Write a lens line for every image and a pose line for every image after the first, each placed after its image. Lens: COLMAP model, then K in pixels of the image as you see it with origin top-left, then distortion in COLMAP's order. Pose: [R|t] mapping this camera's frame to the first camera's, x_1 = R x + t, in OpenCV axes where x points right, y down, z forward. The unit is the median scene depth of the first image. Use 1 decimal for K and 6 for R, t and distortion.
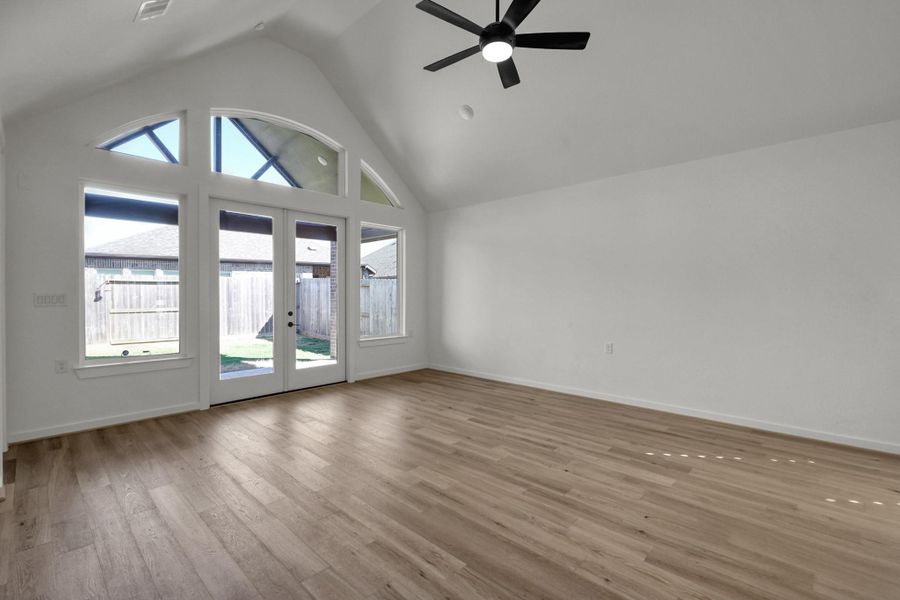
lens RADIAL K [[399.5, 0, 448.2], [0, 399.5, 297.4], [0, 0, 1]] dist [0.022082, 0.001265]
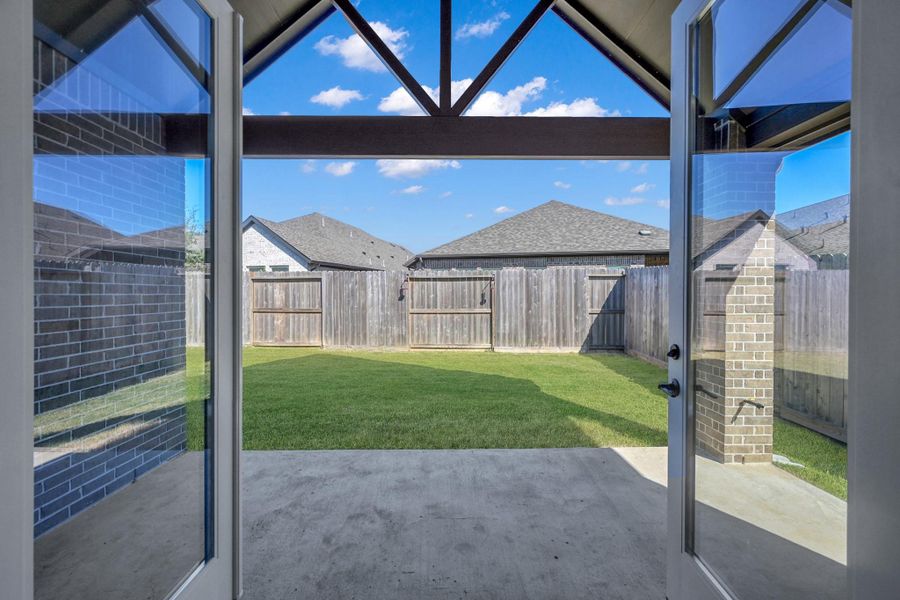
lens RADIAL K [[399.5, 0, 445.8], [0, 399.5, 298.4], [0, 0, 1]] dist [0.022082, 0.001265]
pose [[0.708006, 0.008557, -0.706155, -0.267340], [-0.007908, 0.999960, 0.004189, 0.002275], [0.706162, 0.002619, 0.708045, 0.767869]]
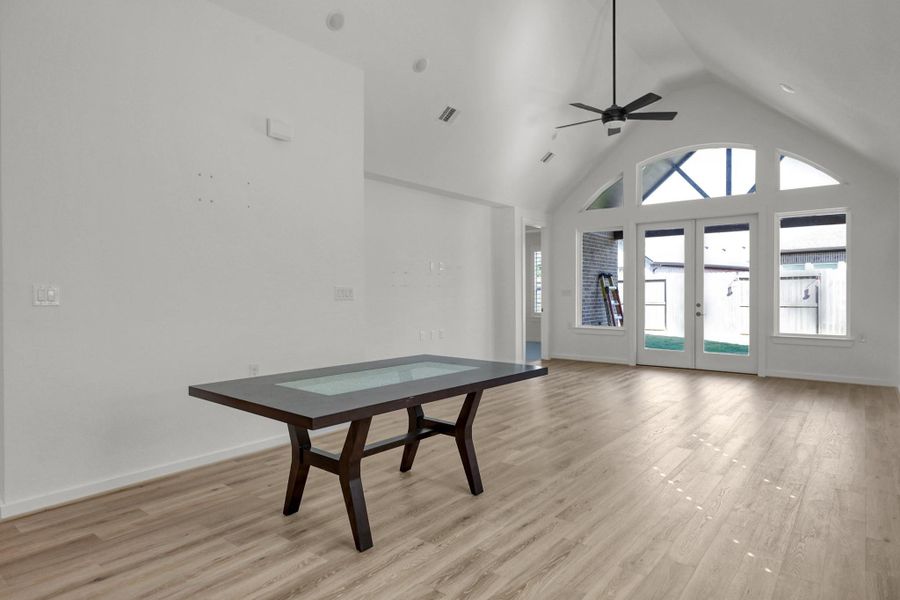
lens RADIAL K [[500.6, 0, 452.8], [0, 500.6, 297.8], [0, 0, 1]] dist [-0.009190, -0.001371]
pose [[0.086527, 0.009893, -0.996200, 0.924766], [-0.000820, 0.999951, 0.009859, 0.004197], [0.996249, -0.000036, 0.086531, 0.127178]]
